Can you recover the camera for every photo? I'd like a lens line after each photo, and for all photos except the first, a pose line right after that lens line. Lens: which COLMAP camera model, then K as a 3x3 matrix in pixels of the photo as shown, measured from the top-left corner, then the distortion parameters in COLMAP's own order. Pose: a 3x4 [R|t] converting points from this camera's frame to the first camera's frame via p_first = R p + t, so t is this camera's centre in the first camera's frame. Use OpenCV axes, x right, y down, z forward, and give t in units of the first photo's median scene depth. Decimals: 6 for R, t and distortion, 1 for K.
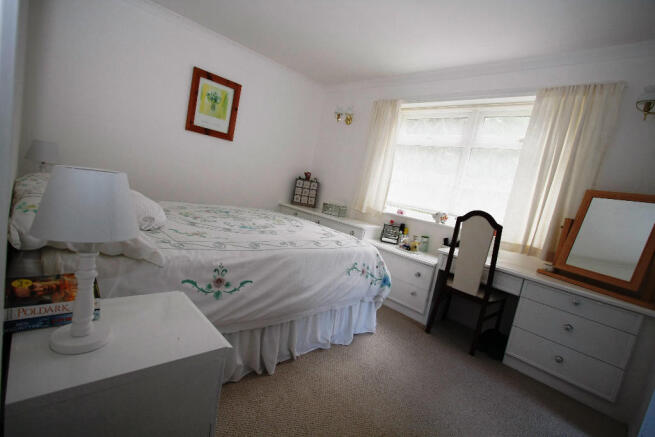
lens RADIAL K [[305.8, 0, 327.1], [0, 305.8, 218.3], [0, 0, 1]] dist [-0.002637, 0.001132]
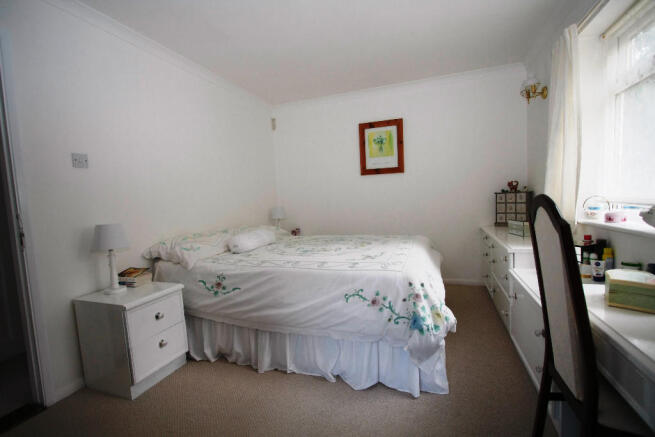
lens RADIAL K [[305.8, 0, 326.7], [0, 305.8, 220.9], [0, 0, 1]] dist [-0.002637, 0.001132]
pose [[0.412237, -0.128443, -0.901978, 0.828430], [0.020215, 0.991058, -0.131889, 0.070659], [0.910853, 0.036136, 0.411147, 0.569432]]
